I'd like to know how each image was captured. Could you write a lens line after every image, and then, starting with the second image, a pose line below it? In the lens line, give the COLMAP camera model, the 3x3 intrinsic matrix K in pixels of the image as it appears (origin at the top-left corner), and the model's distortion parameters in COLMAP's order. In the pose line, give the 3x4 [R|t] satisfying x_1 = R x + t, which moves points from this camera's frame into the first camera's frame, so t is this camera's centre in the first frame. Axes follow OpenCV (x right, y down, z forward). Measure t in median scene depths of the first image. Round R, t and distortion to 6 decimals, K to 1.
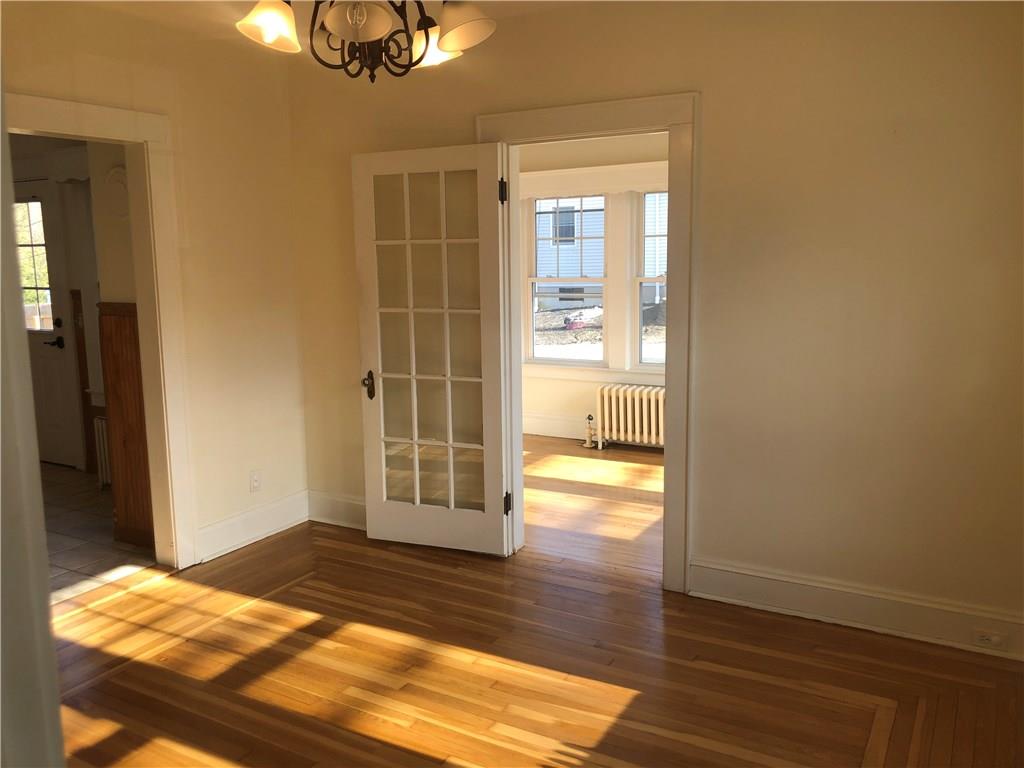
lens RADIAL K [[835.6, 0, 517.2], [0, 835.6, 362.7], [0, 0, 1]] dist [0.124704, -0.216026]
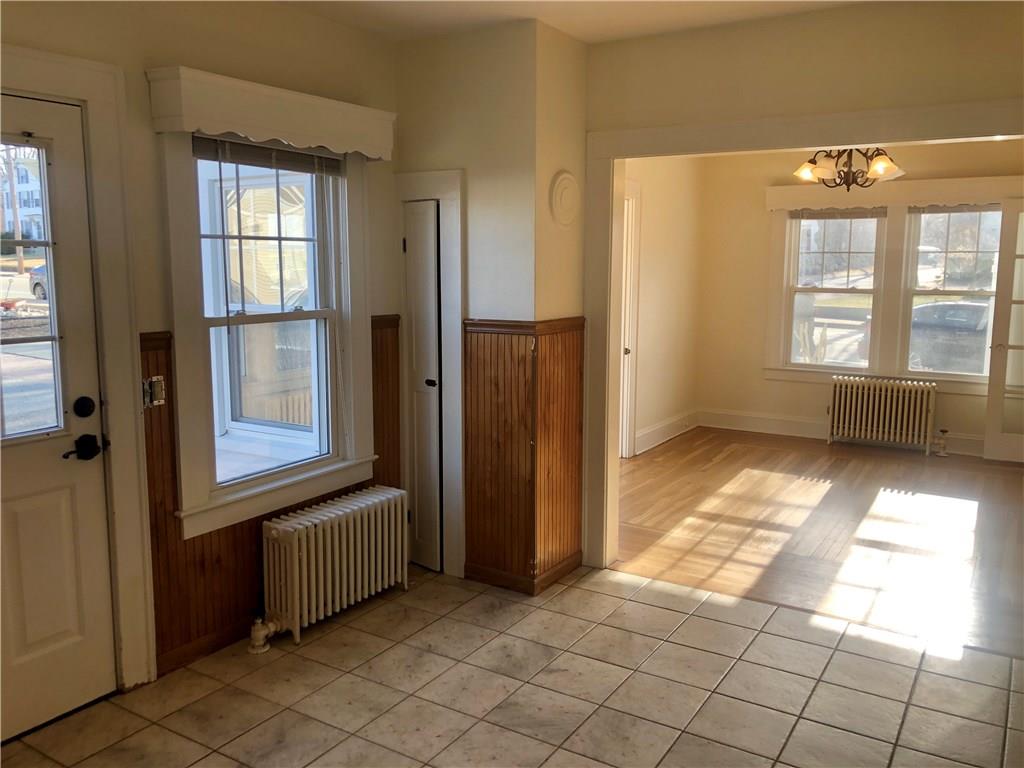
lens RADIAL K [[835.6, 0, 517.2], [0, 835.6, 362.7], [0, 0, 1]] dist [0.124704, -0.216026]
pose [[0.022898, -0.097547, 0.994967, -1.562144], [0.137016, 0.986144, 0.093529, -0.128155], [-0.990304, 0.134184, 0.035946, 1.146370]]
